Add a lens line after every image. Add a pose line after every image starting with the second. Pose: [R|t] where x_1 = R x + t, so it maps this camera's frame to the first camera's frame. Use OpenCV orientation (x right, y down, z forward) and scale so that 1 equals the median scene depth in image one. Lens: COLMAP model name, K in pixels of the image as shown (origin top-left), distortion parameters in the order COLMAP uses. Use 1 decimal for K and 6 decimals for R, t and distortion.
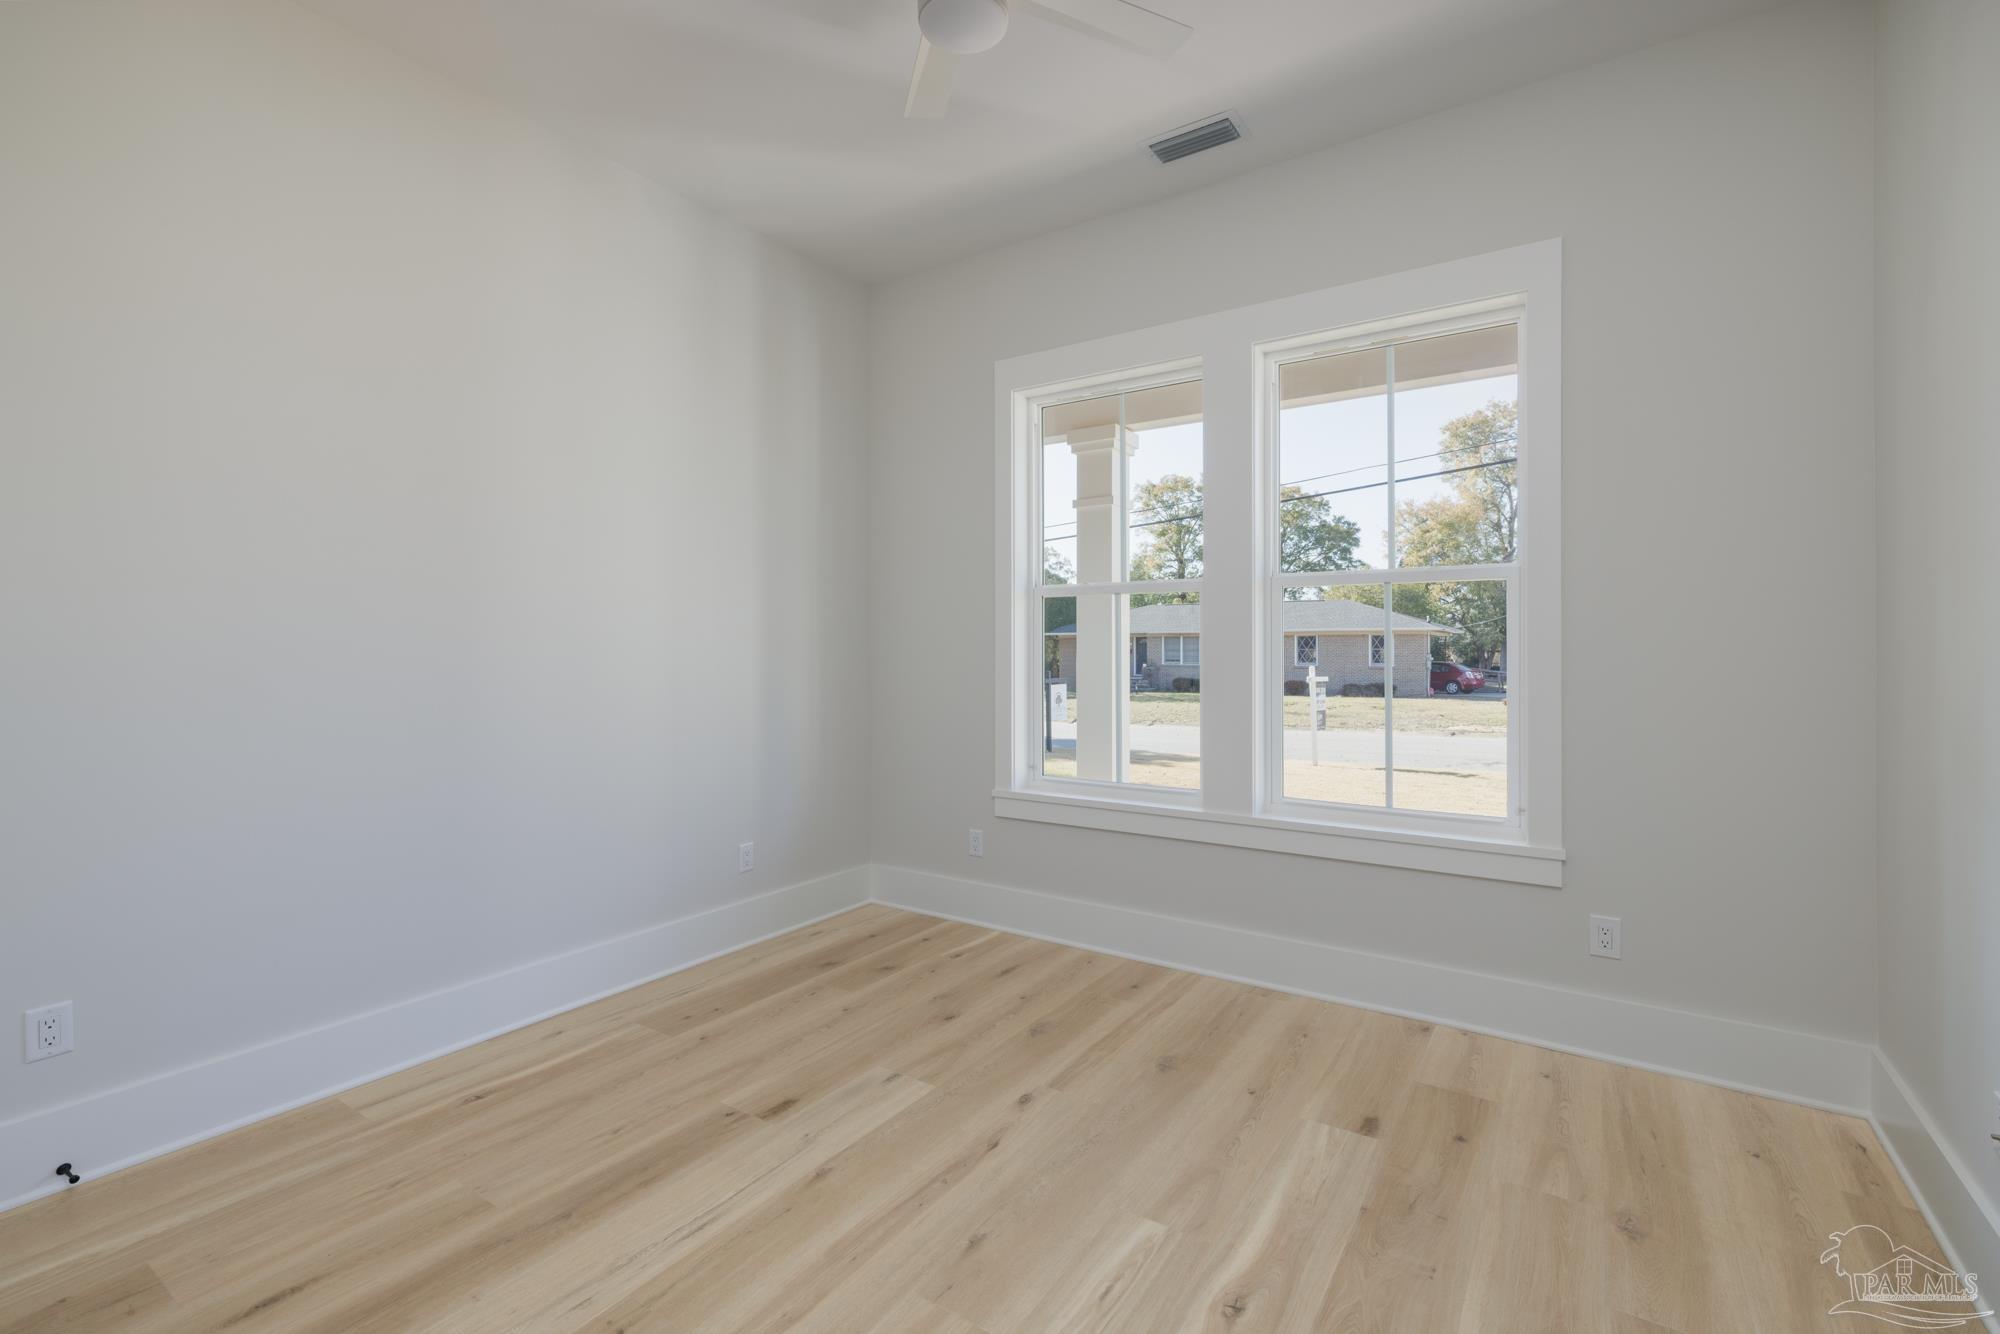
lens RADIAL K [[870.1, 0, 996.4], [0, 870.1, 652.1], [0, 0, 1]] dist [0.018190, -0.000206]
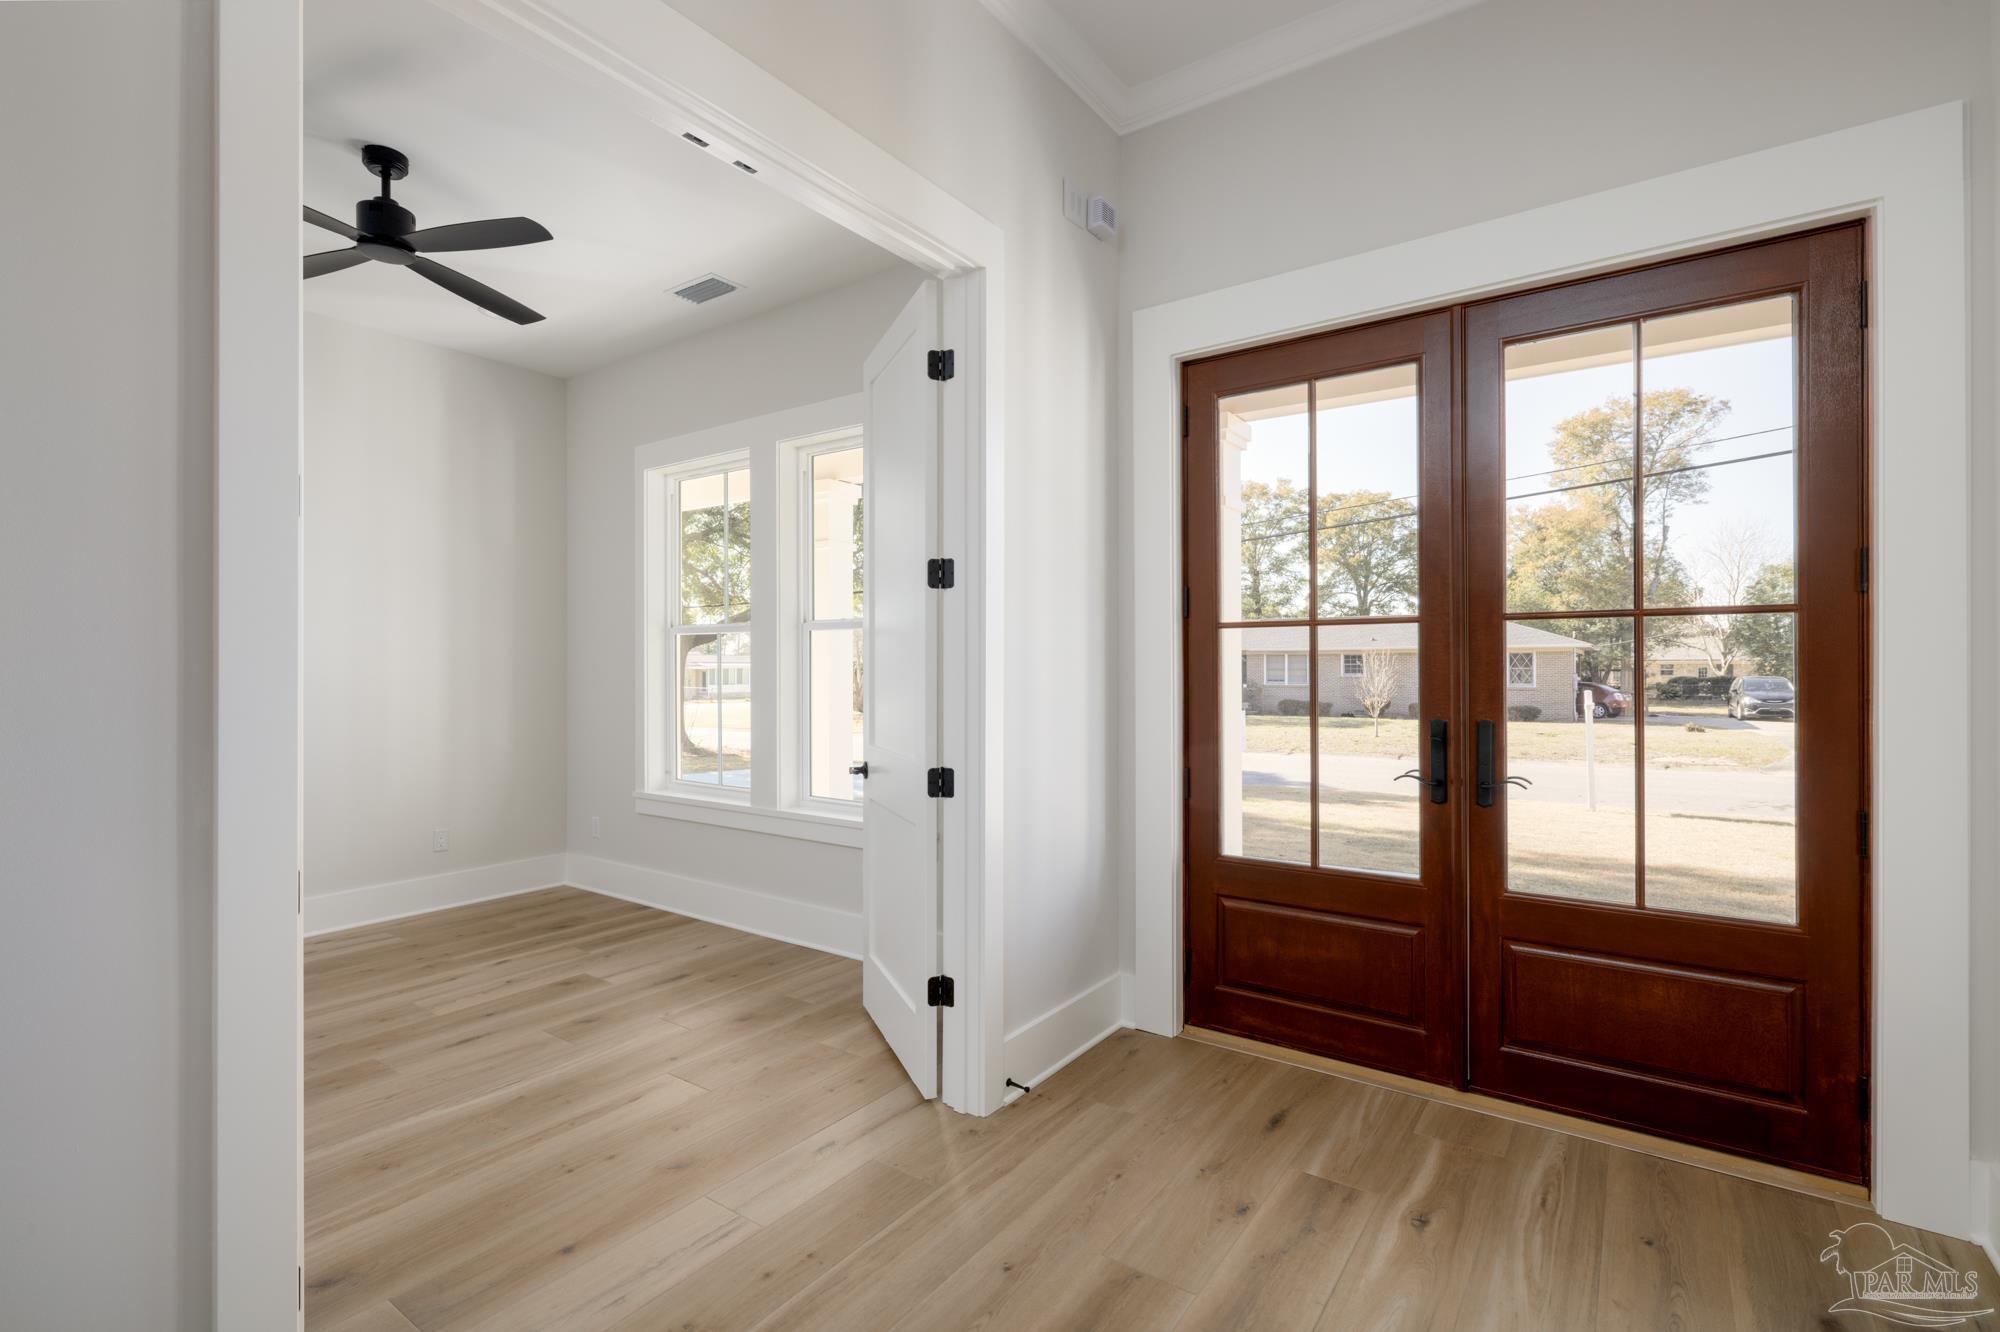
lens RADIAL K [[915.9, 0, 1012.8], [0, 915.9, 681.0], [0, 0, 1]] dist [0.000861, 0.000030]
pose [[0.997863, 0.006199, -0.065039, 0.601779], [-0.005281, 0.999884, 0.014264, -0.020399], [0.065120, -0.013890, 0.997781, -0.261379]]
